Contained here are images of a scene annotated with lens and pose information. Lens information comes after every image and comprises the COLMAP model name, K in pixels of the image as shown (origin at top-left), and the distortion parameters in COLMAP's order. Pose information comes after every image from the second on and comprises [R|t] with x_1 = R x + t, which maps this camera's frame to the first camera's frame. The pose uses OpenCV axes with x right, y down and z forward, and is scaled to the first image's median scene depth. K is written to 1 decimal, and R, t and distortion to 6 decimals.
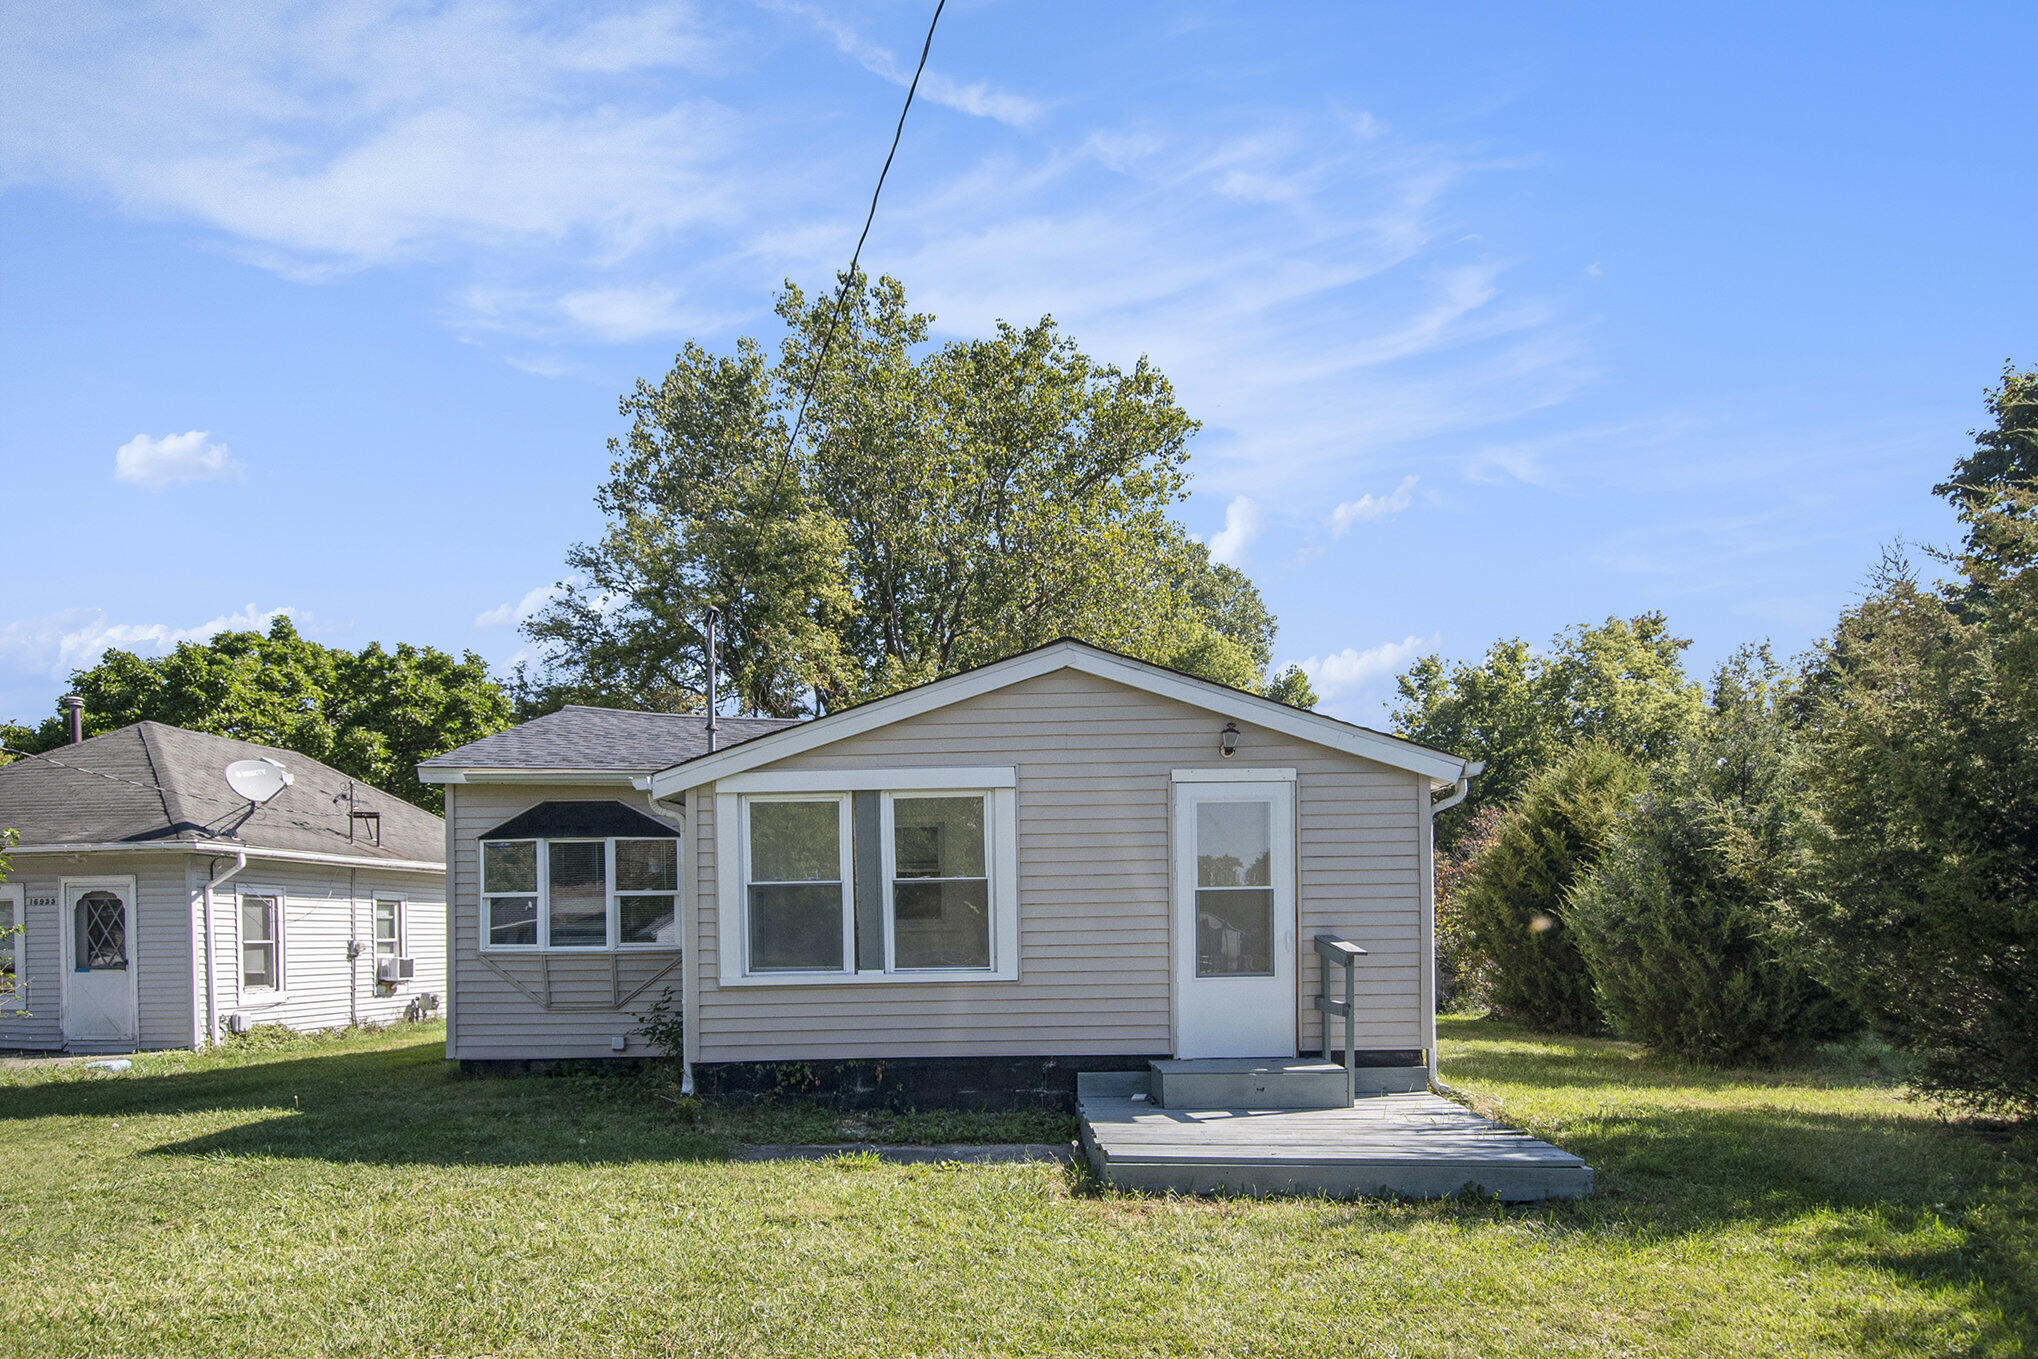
lens RADIAL K [[1243.1, 0, 1020.7], [0, 1243.1, 805.7], [0, 0, 1]] dist [-0.007913, -0.000066]
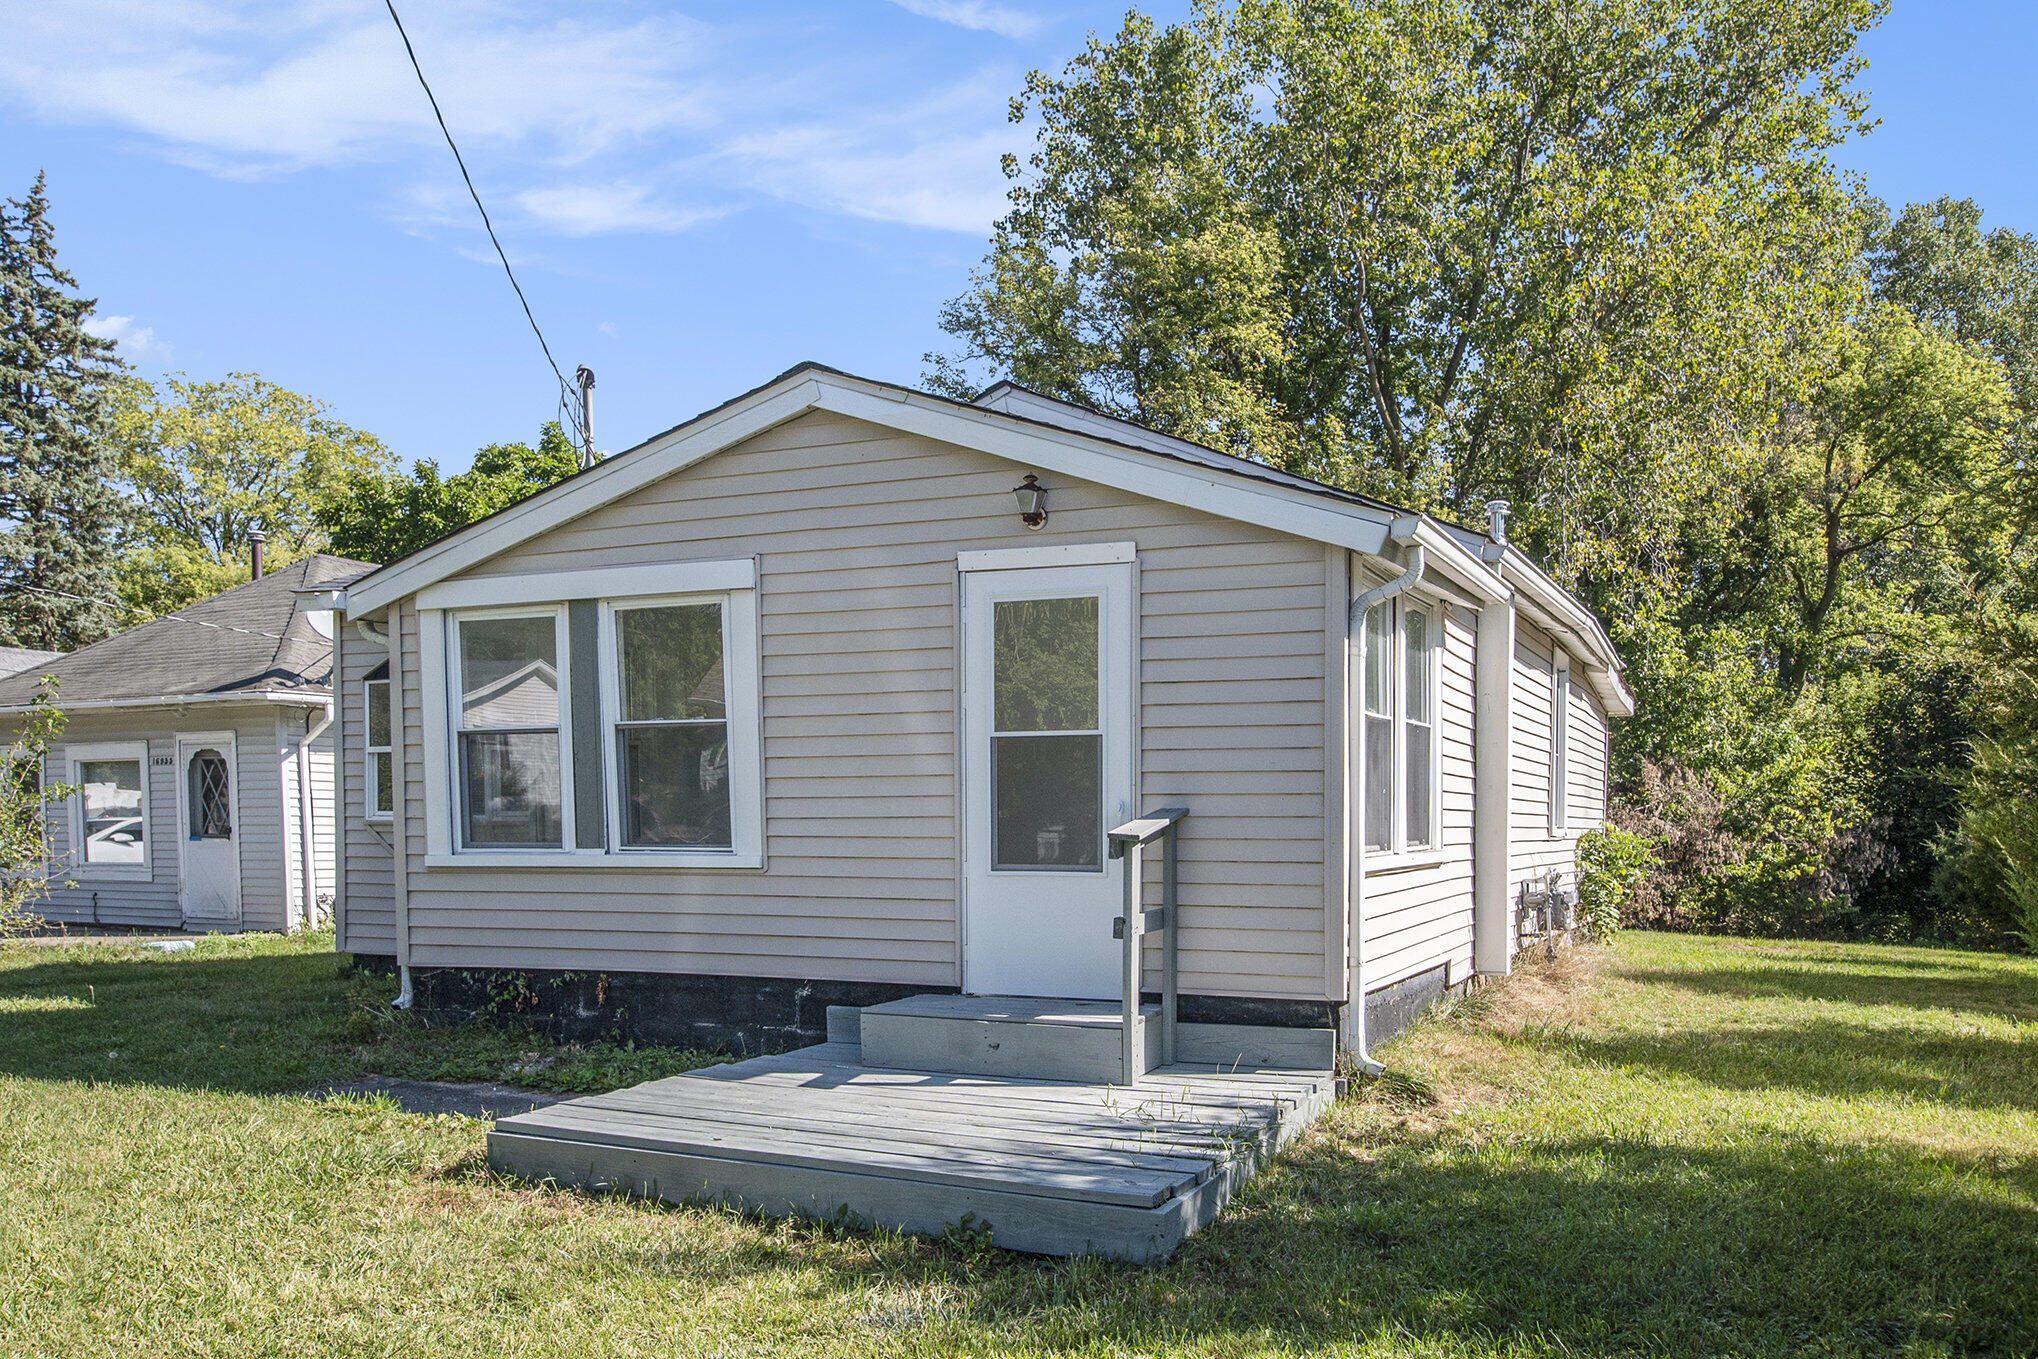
lens RADIAL K [[1720.5, 0, 1014.9], [0, 1720.5, 681.2], [0, 0, 1]] dist [0.011201, -0.004184]
pose [[0.923814, -0.015191, -0.382539, 0.490120], [0.024400, 0.999517, 0.019231, 0.021848], [0.382063, -0.027100, 0.923739, 0.173381]]
